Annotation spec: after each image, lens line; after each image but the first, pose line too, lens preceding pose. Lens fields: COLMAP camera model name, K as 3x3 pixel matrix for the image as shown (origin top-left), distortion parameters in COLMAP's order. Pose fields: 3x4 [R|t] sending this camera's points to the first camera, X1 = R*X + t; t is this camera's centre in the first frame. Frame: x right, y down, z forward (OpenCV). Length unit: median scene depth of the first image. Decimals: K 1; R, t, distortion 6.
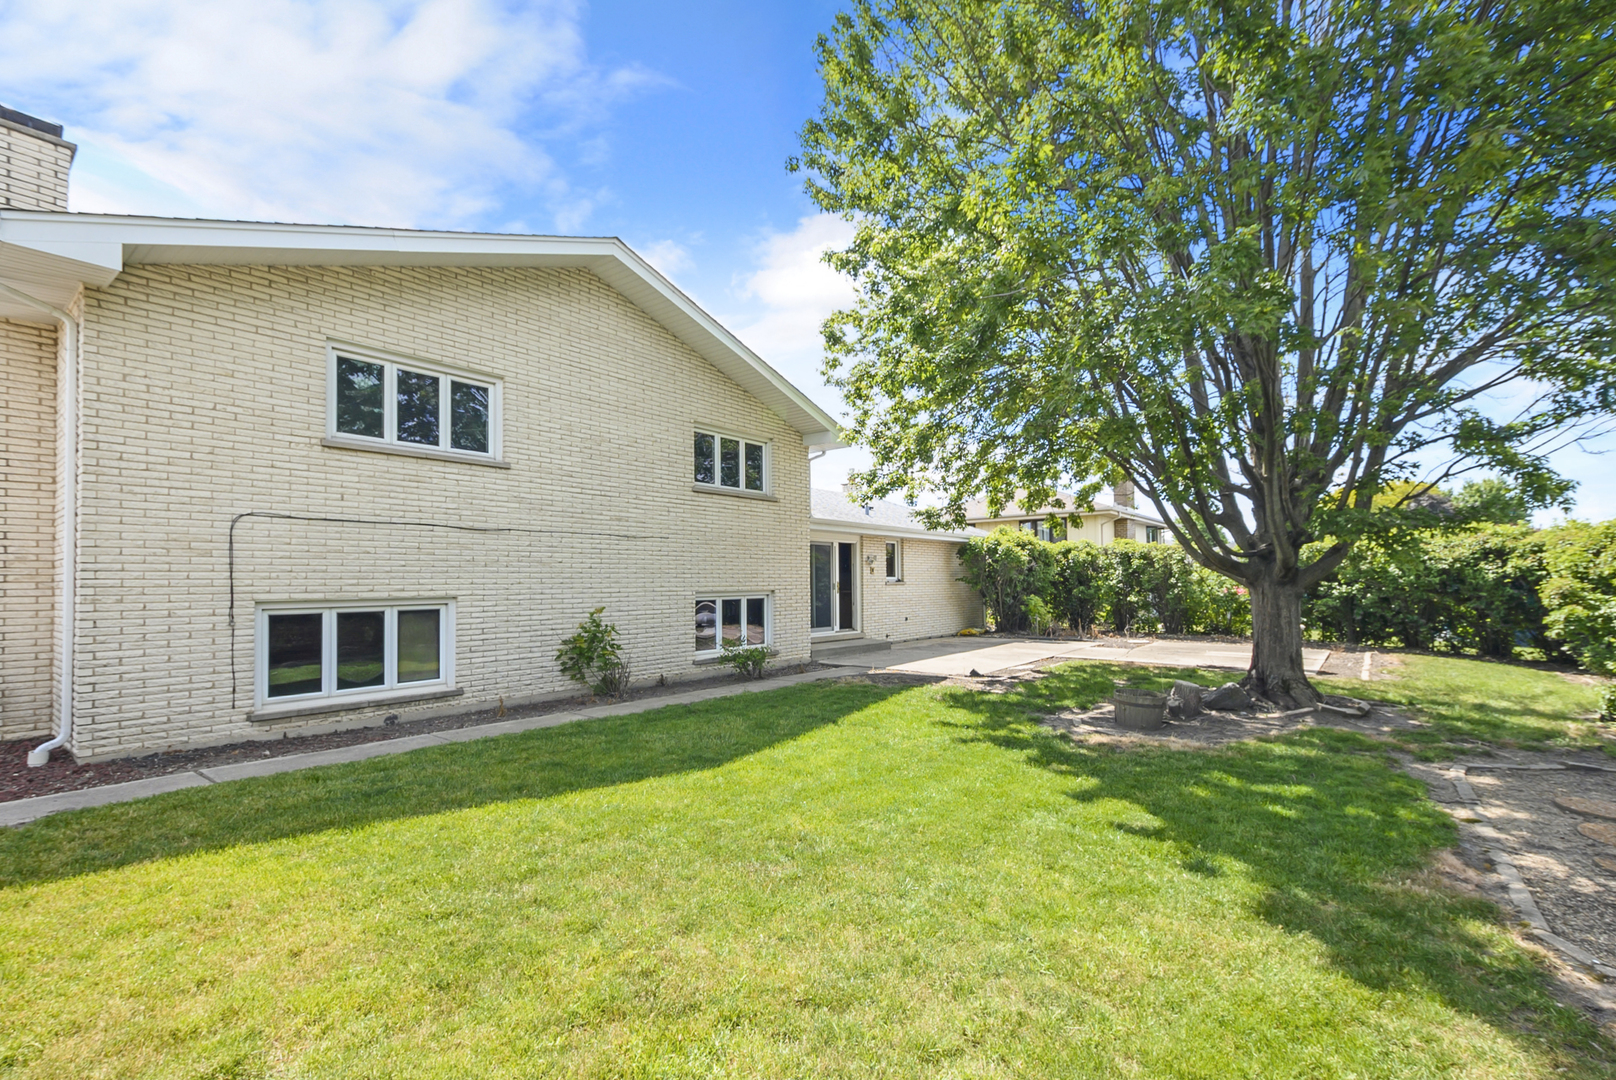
lens RADIAL K [[713.2, 0, 816.2], [0, 713.2, 546.9], [0, 0, 1]] dist [0.005994, -0.000196]
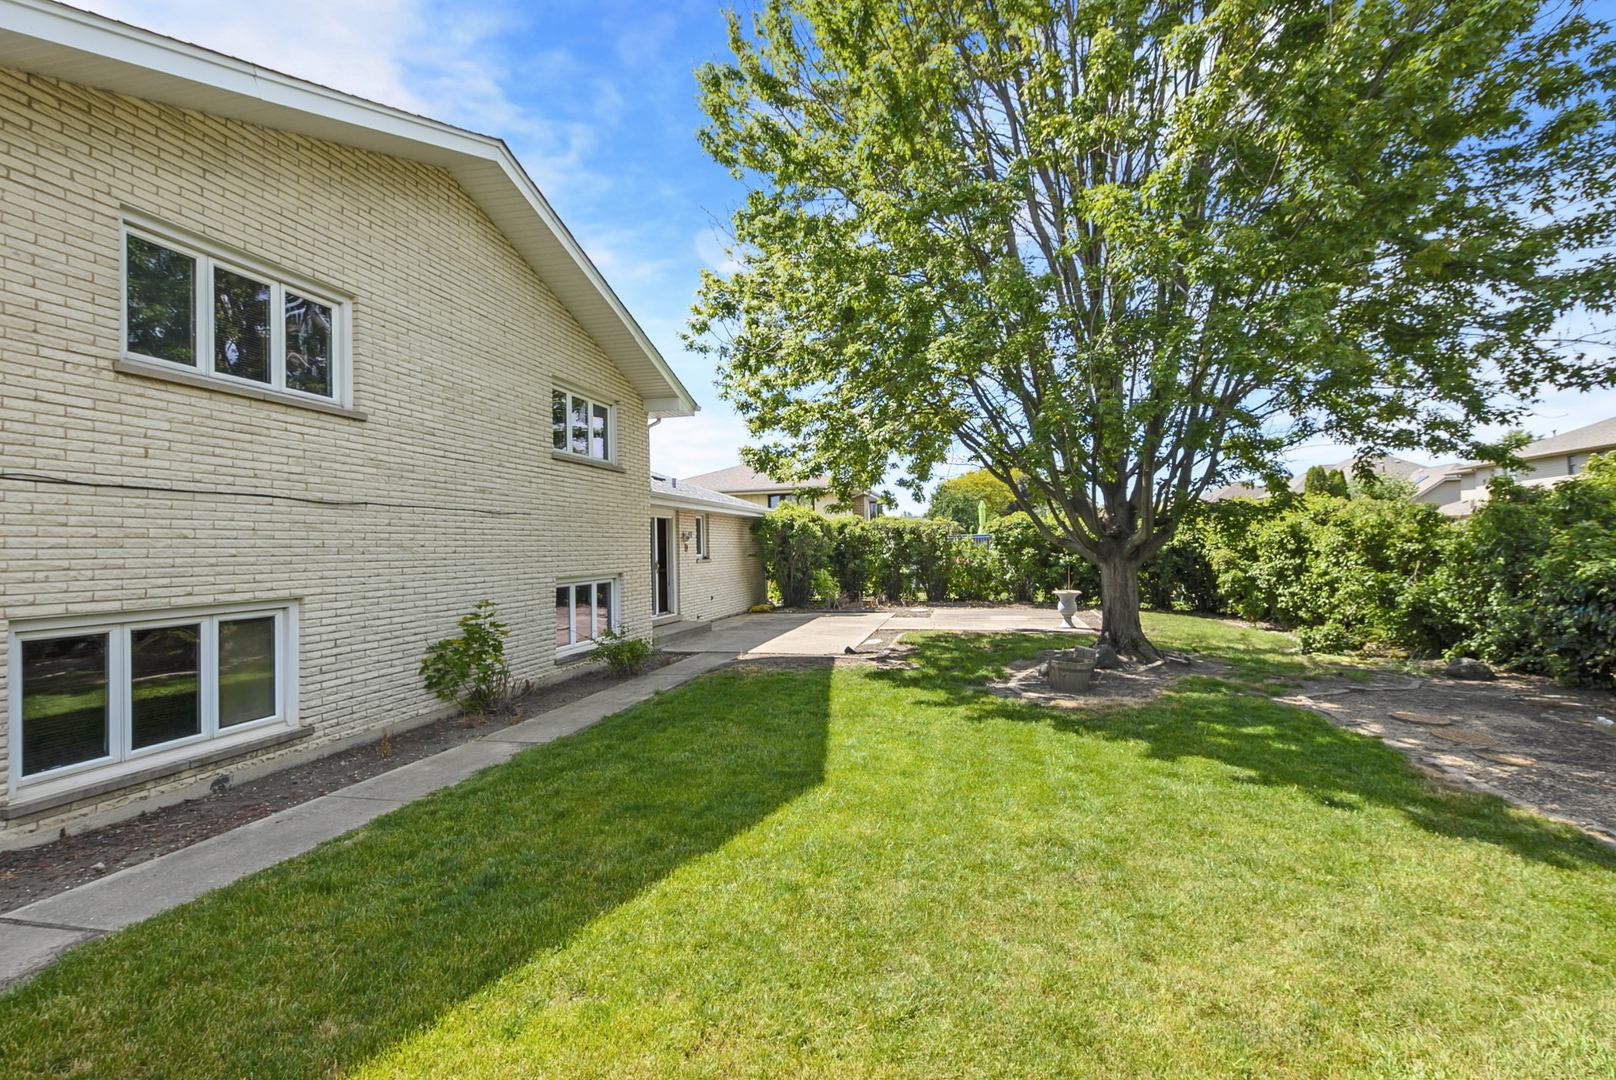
lens RADIAL K [[736.9, 0, 809.2], [0, 736.9, 513.3], [0, 0, 1]] dist [0.002357, -0.000533]
pose [[0.900058, 0.009807, 0.435659, -0.390170], [-0.007787, 0.999949, -0.006422, -0.013820], [-0.435700, 0.002388, 0.900089, 0.124177]]
